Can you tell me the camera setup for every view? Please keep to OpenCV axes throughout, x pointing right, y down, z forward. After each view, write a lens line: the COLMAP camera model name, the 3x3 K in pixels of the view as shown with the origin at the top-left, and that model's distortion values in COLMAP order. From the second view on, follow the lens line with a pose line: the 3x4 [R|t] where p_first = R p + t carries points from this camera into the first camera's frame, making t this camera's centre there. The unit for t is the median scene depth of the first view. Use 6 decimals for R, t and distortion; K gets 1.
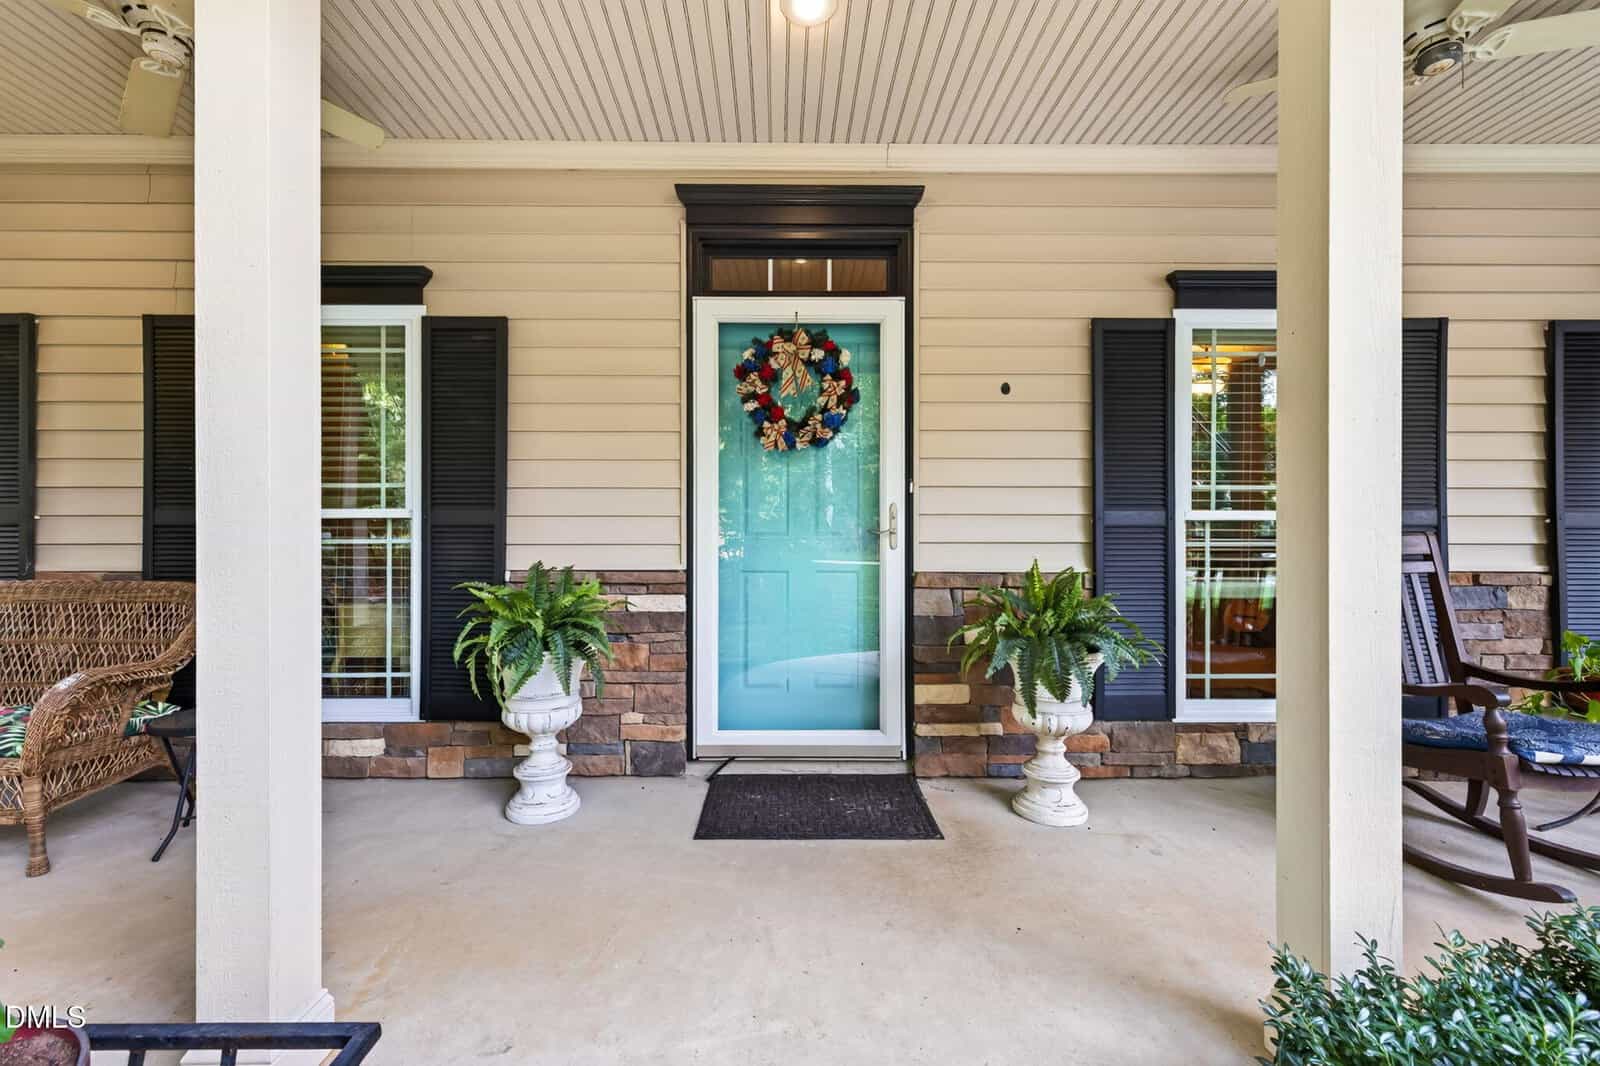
lens RADIAL K [[673.9, 0, 796.2], [0, 673.9, 543.4], [0, 0, 1]] dist [0.008251, -0.000543]
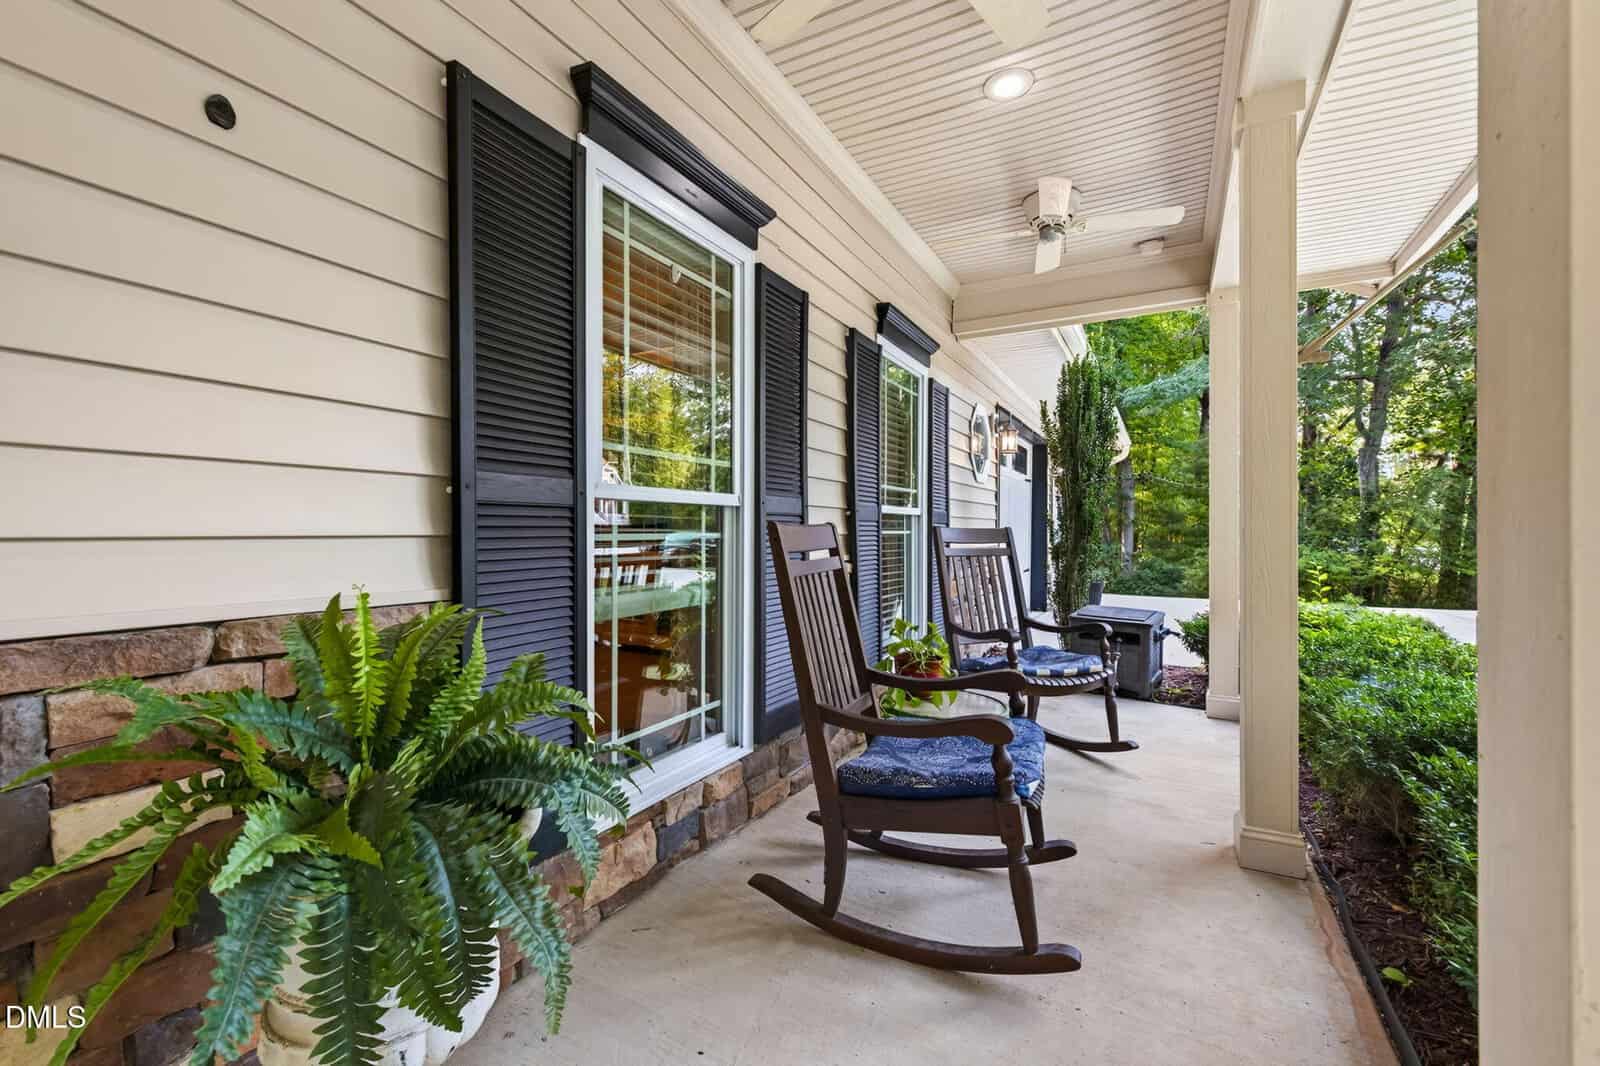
lens RADIAL K [[673.9, 0, 803.9], [0, 673.9, 534.2], [0, 0, 1]] dist [0.008251, -0.000543]
pose [[0.495613, -0.002571, 0.868539, 0.148439], [-0.005549, 0.999966, 0.006126, -0.005786], [-0.868526, -0.007856, 0.495582, 0.545646]]
